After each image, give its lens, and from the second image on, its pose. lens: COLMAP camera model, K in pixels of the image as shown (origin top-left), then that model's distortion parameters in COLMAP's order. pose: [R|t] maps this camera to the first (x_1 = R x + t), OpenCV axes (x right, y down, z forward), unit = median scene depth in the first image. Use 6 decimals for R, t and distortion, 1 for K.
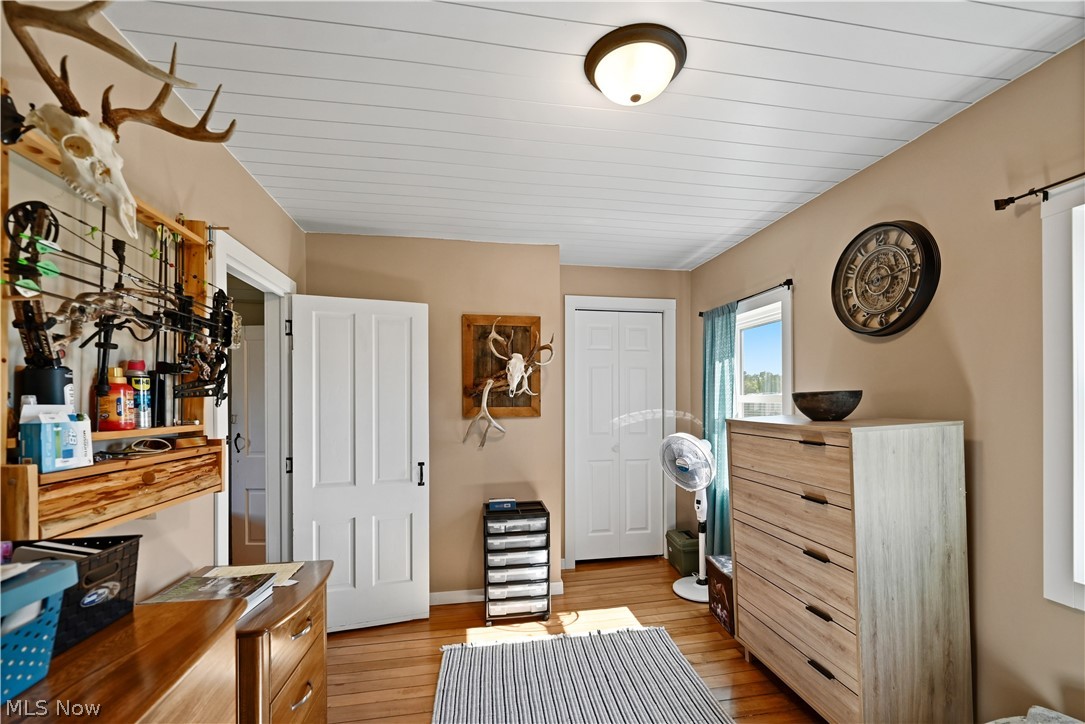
lens RADIAL K [[496.6, 0, 576.2], [0, 496.6, 399.1], [0, 0, 1]] dist [0.000430, 0.000550]
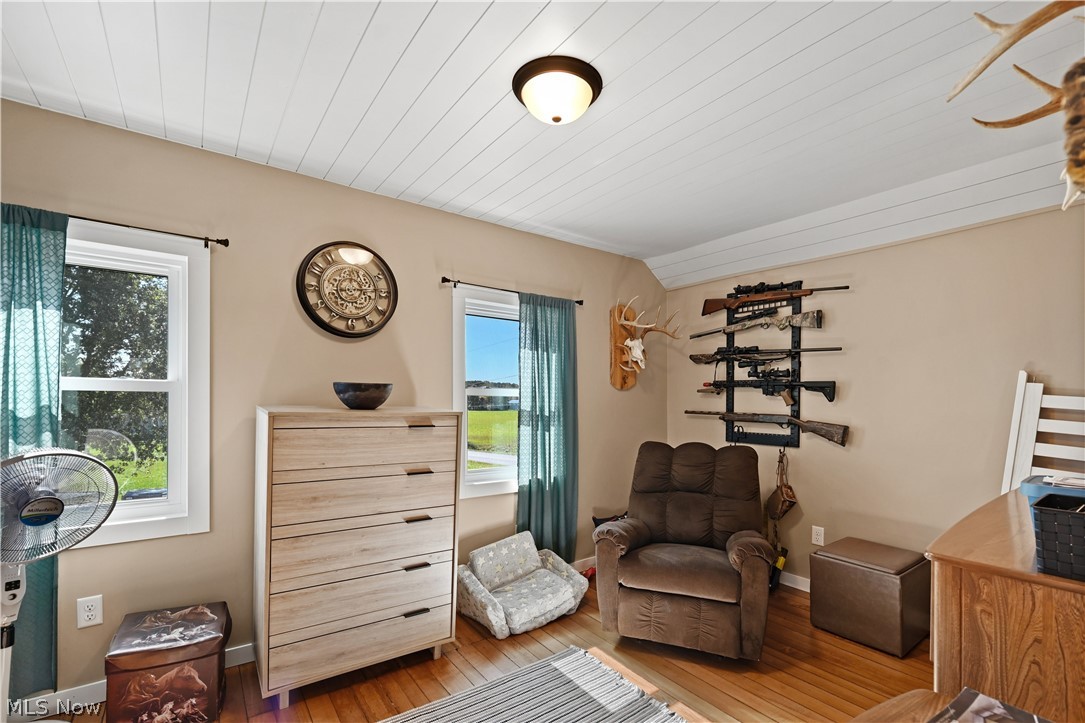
lens RADIAL K [[496.6, 0, 554.9], [0, 496.6, 406.7], [0, 0, 1]] dist [0.000430, 0.000550]
pose [[-0.435840, -0.000454, 0.900024, -0.709209], [-0.006760, 0.999973, -0.002770, 0.039158], [-0.899999, -0.007291, -0.435832, 1.166640]]
